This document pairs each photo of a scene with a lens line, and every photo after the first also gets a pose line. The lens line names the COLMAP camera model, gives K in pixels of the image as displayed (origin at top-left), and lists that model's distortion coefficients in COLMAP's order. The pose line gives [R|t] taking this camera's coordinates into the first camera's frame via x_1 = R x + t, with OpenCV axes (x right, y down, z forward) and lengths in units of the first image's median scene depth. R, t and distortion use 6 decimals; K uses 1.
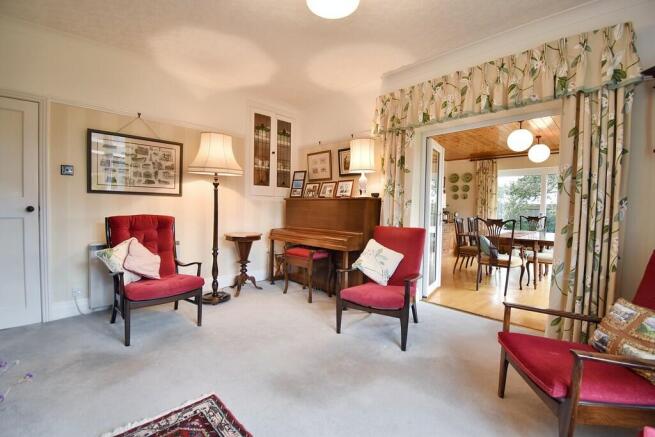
lens RADIAL K [[291.6, 0, 326.1], [0, 291.6, 218.5], [0, 0, 1]] dist [-0.003066, -0.001170]
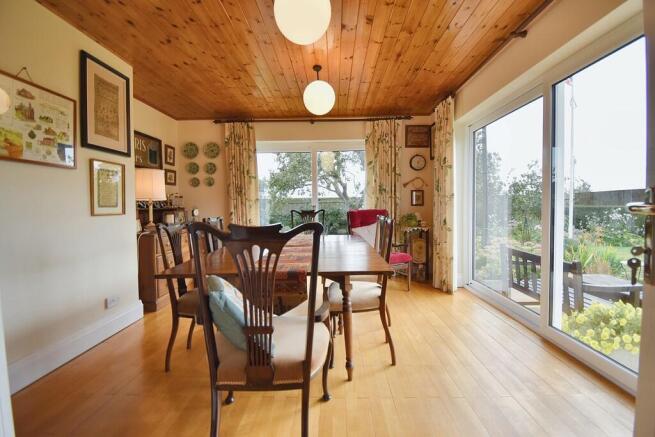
lens RADIAL K [[291.6, 0, 328.0], [0, 291.6, 215.0], [0, 0, 1]] dist [-0.003066, -0.001170]
pose [[0.719843, -0.051400, 0.692231, 0.236775], [0.054649, 0.998356, 0.017301, -0.004364], [-0.691982, 0.025375, 0.721469, 0.407233]]
